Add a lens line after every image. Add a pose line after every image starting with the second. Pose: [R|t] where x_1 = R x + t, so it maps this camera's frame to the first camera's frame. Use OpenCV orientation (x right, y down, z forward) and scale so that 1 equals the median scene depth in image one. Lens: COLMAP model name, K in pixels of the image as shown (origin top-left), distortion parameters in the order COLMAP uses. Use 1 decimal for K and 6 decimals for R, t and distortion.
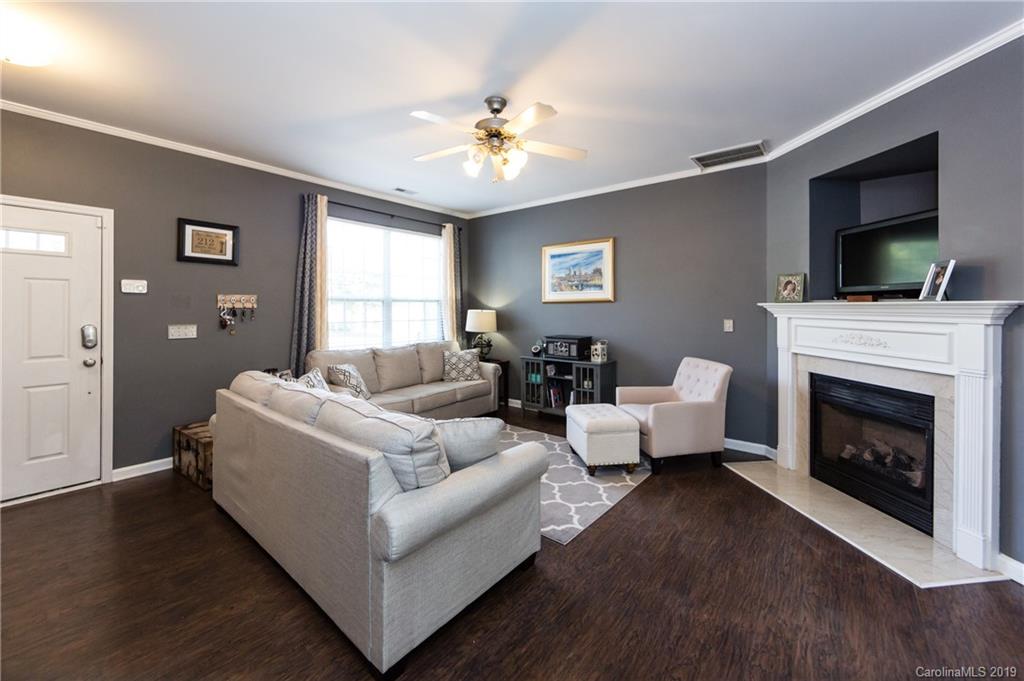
lens RADIAL K [[405.4, 0, 512.6], [0, 405.4, 311.2], [0, 0, 1]] dist [-0.000724, -0.000293]
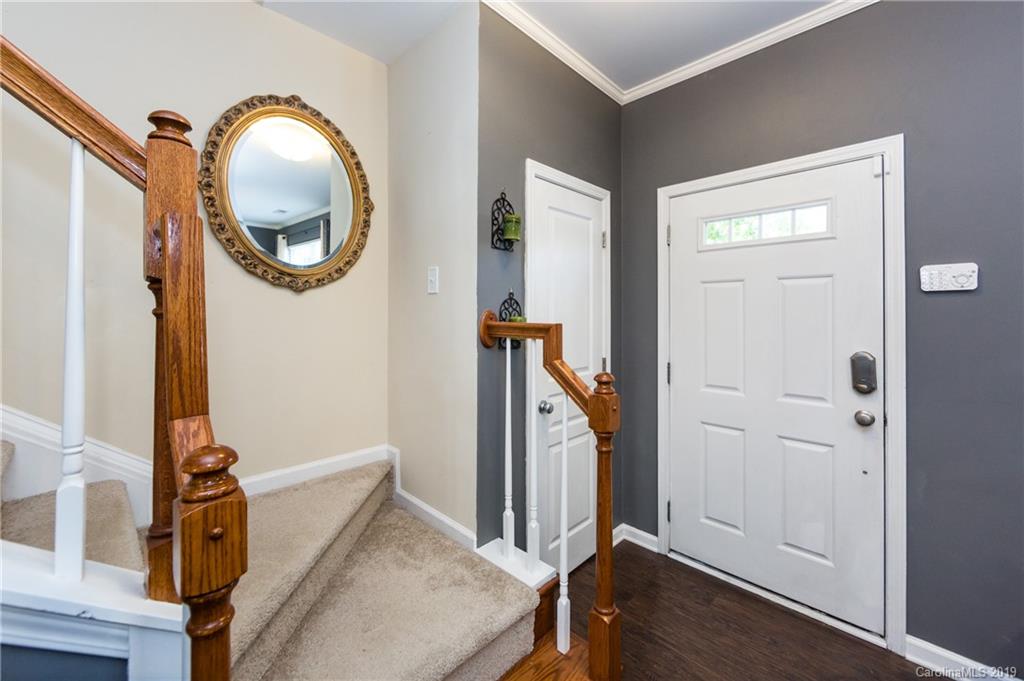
lens RADIAL K [[405.4, 0, 514.0], [0, 405.4, 311.4], [0, 0, 1]] dist [-0.000724, -0.000293]
pose [[-0.096293, -0.010389, -0.995299, -0.328743], [-0.001691, 0.999946, -0.010274, -0.011969], [0.995352, 0.000694, -0.096305, 0.430572]]
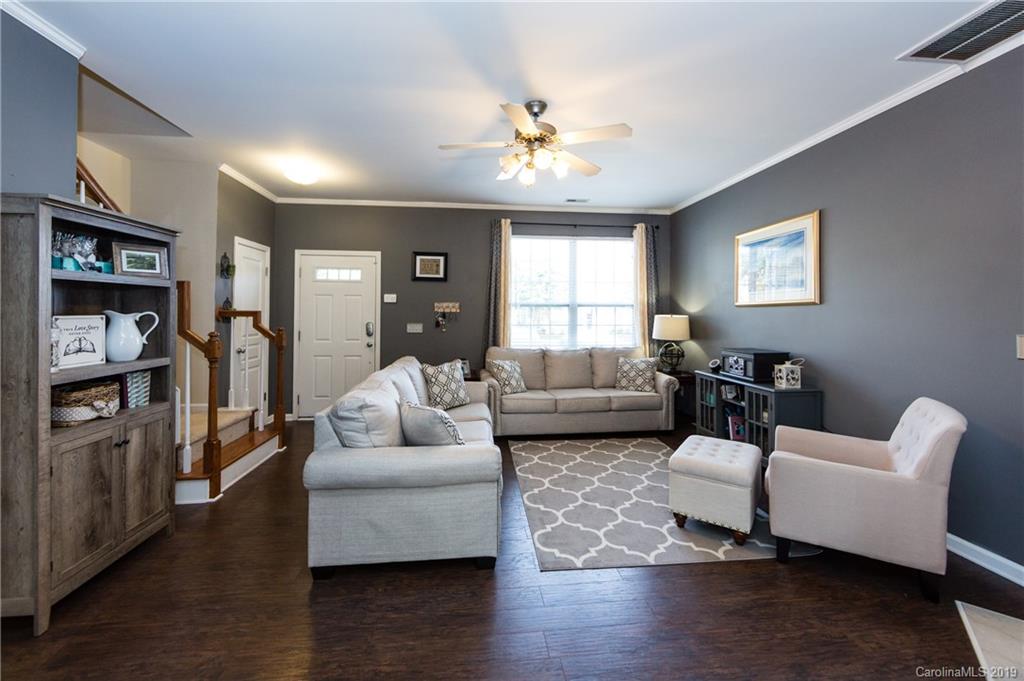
lens RADIAL K [[405.4, 0, 511.5], [0, 405.4, 312.5], [0, 0, 1]] dist [-0.000724, -0.000293]
pose [[0.705735, 0.001169, -0.708475, 0.425181], [-0.008774, 0.999936, -0.007090, 0.001144], [0.708422, 0.011220, 0.705700, 0.174951]]
